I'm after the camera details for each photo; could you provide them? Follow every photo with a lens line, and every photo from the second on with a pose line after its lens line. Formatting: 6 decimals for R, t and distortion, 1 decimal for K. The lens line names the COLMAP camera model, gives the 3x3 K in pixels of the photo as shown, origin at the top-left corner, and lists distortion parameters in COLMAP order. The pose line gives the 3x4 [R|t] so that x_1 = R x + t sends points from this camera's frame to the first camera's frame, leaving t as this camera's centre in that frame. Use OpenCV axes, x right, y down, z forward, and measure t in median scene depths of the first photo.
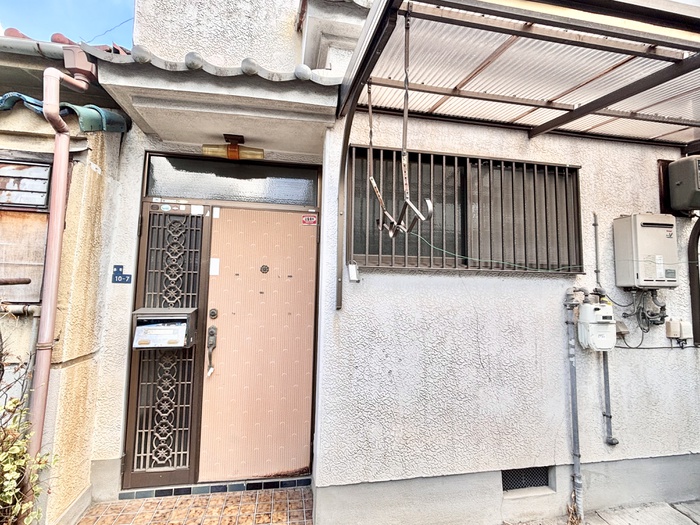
lens RADIAL K [[347.6, 0, 350.0], [0, 347.6, 262.5], [0, 0, 1]] dist [-0.002596, 0.000810]
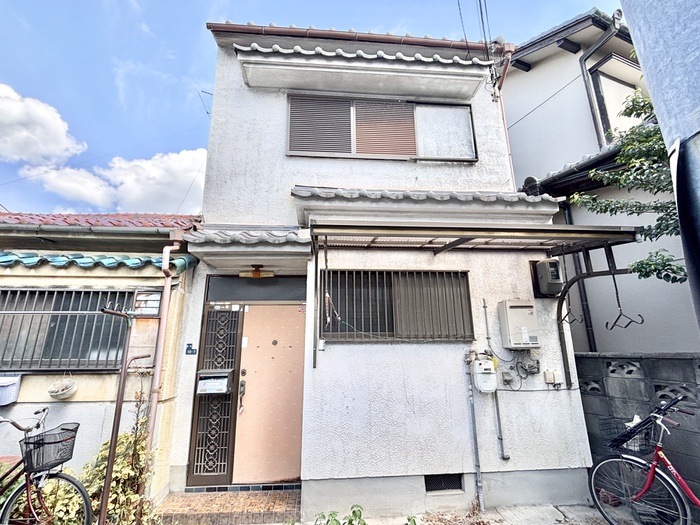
lens RADIAL K [[344.9, 0, 350.0], [0, 344.9, 262.5], [0, 0, 1]] dist [-0.003342, -0.000539]
pose [[0.994358, -0.050091, -0.093506, 0.288133], [0.033918, 0.985348, -0.167152, -0.074008], [0.100509, 0.163037, 0.981487, -0.636319]]
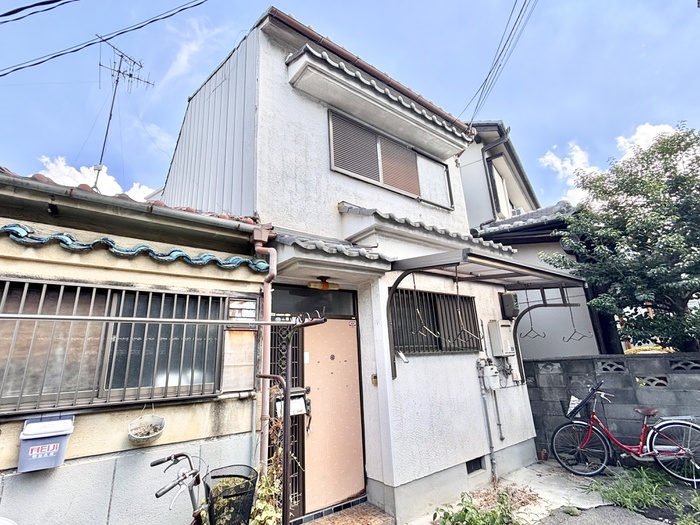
lens RADIAL K [[344.9, 0, 350.0], [0, 344.9, 262.5], [0, 0, 1]] dist [-0.003342, -0.000539]
pose [[0.895040, 0.064232, 0.441336, -0.964174], [0.026084, 0.980341, -0.195578, -0.103440], [-0.445222, 0.186562, 0.875769, -0.522793]]
